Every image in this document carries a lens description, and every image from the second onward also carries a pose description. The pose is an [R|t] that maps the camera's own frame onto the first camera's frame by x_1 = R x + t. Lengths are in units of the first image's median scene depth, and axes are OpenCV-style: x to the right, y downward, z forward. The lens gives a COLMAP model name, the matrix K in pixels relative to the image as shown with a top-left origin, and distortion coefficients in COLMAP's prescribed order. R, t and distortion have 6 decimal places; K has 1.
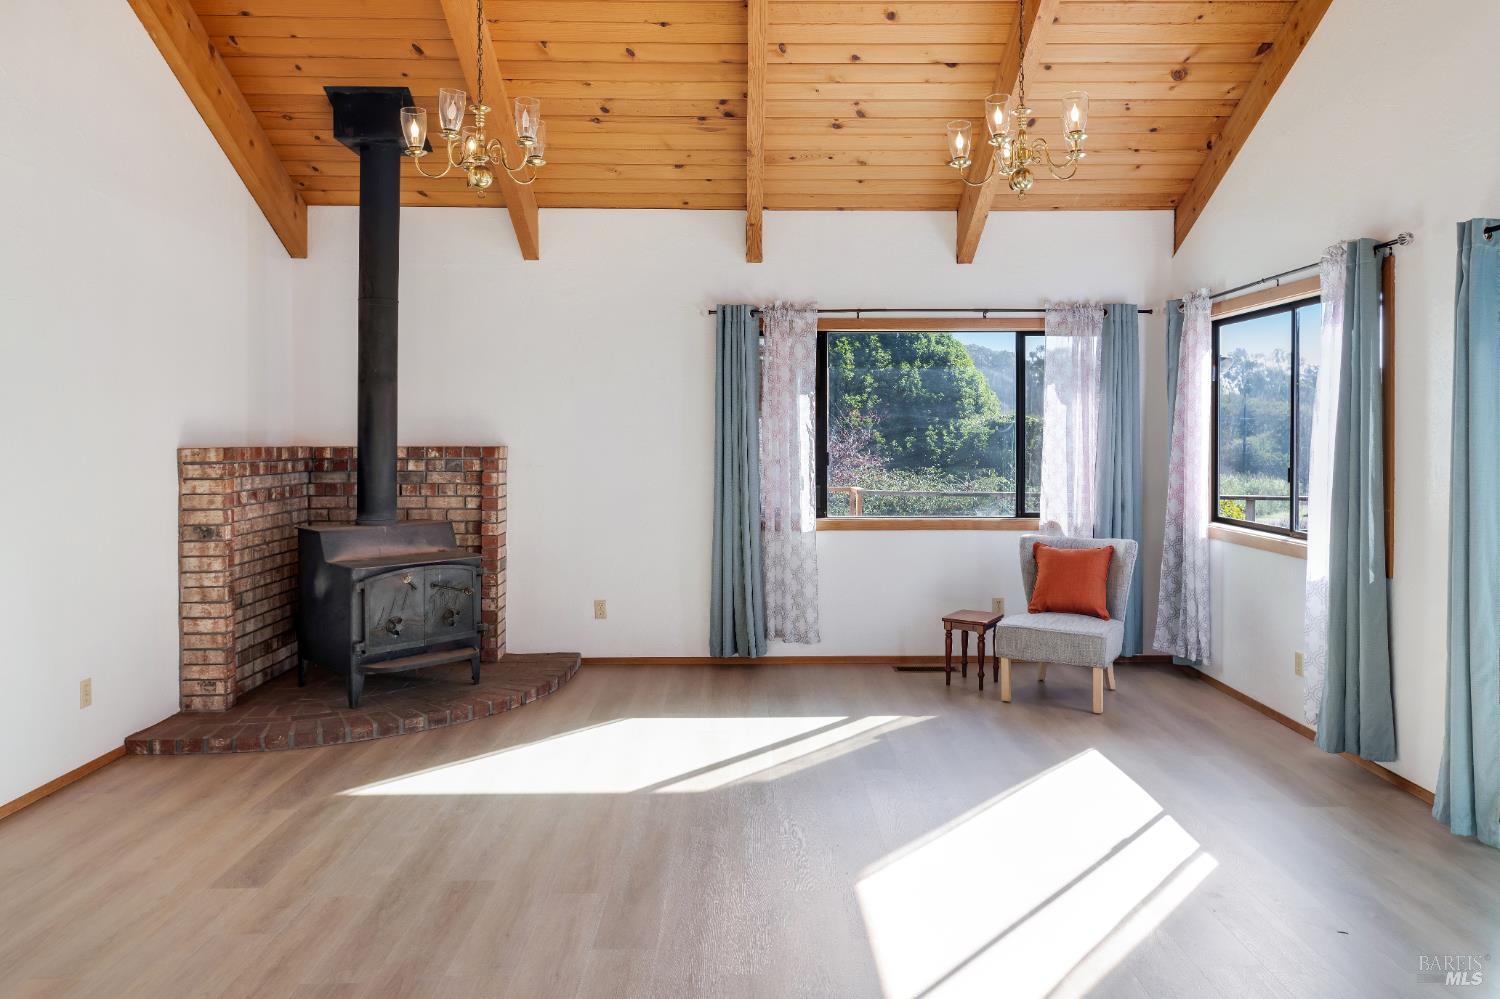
lens RADIAL K [[1041.8, 0, 751.1], [0, 1041.8, 433.9], [0, 0, 1]] dist [0.002474, -0.002793]
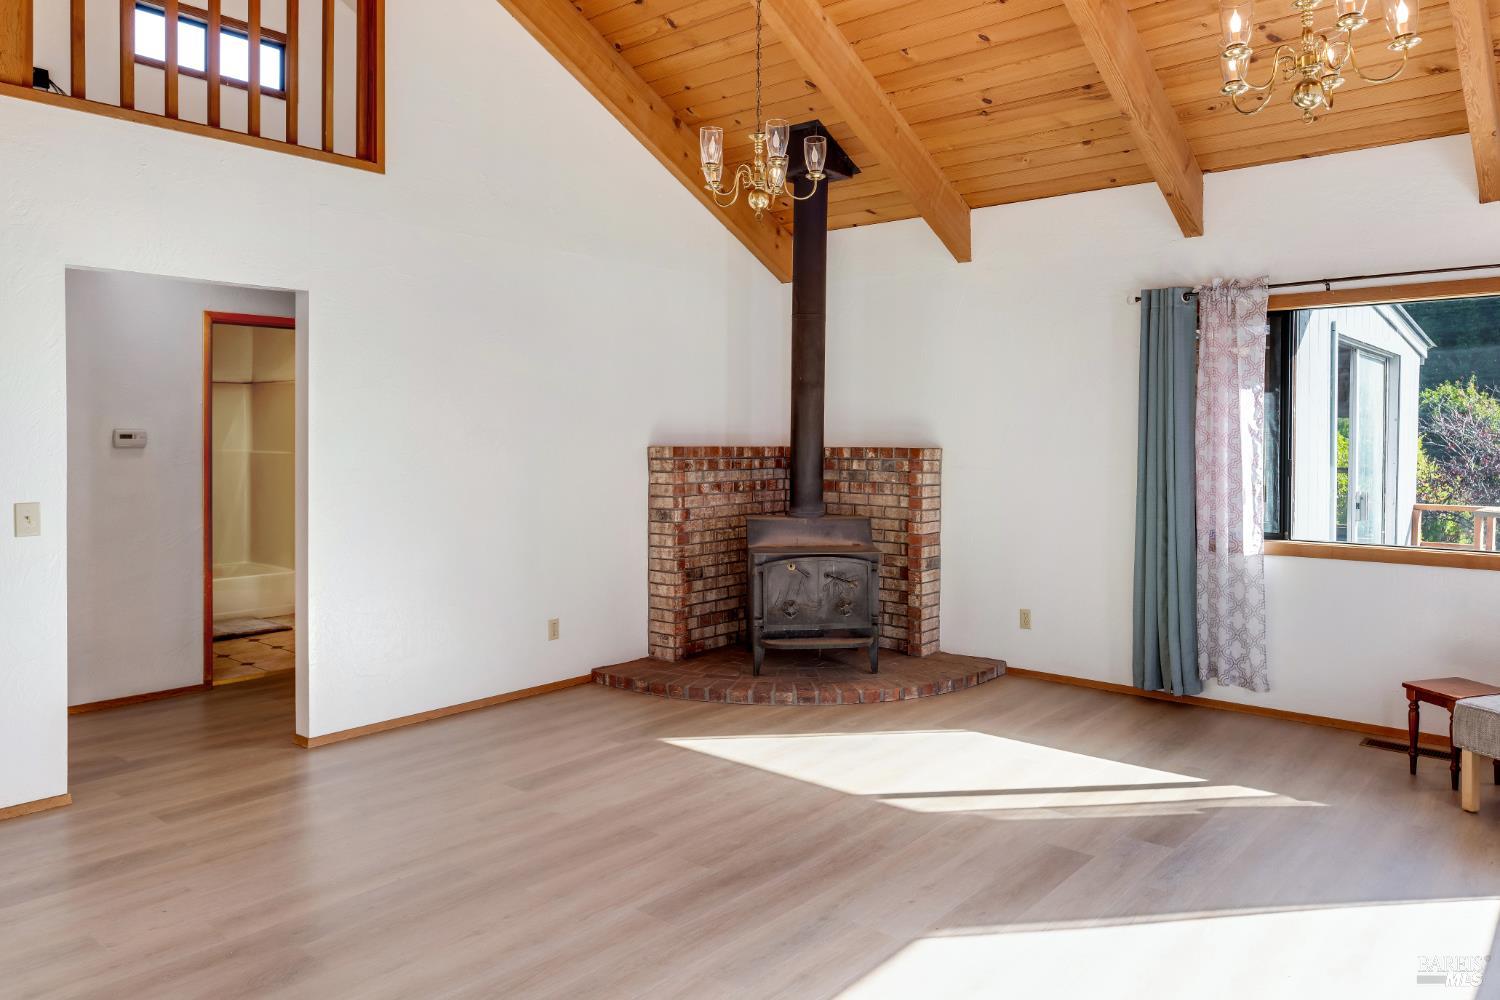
lens RADIAL K [[1029.7, 0, 749.7], [0, 1029.7, 439.3], [0, 0, 1]] dist [0.005074, -0.001227]
pose [[0.751338, 0.004363, -0.659903, 0.334282], [-0.002064, 0.999989, 0.004260, -0.000617], [0.659914, -0.001839, 0.751339, 0.138985]]
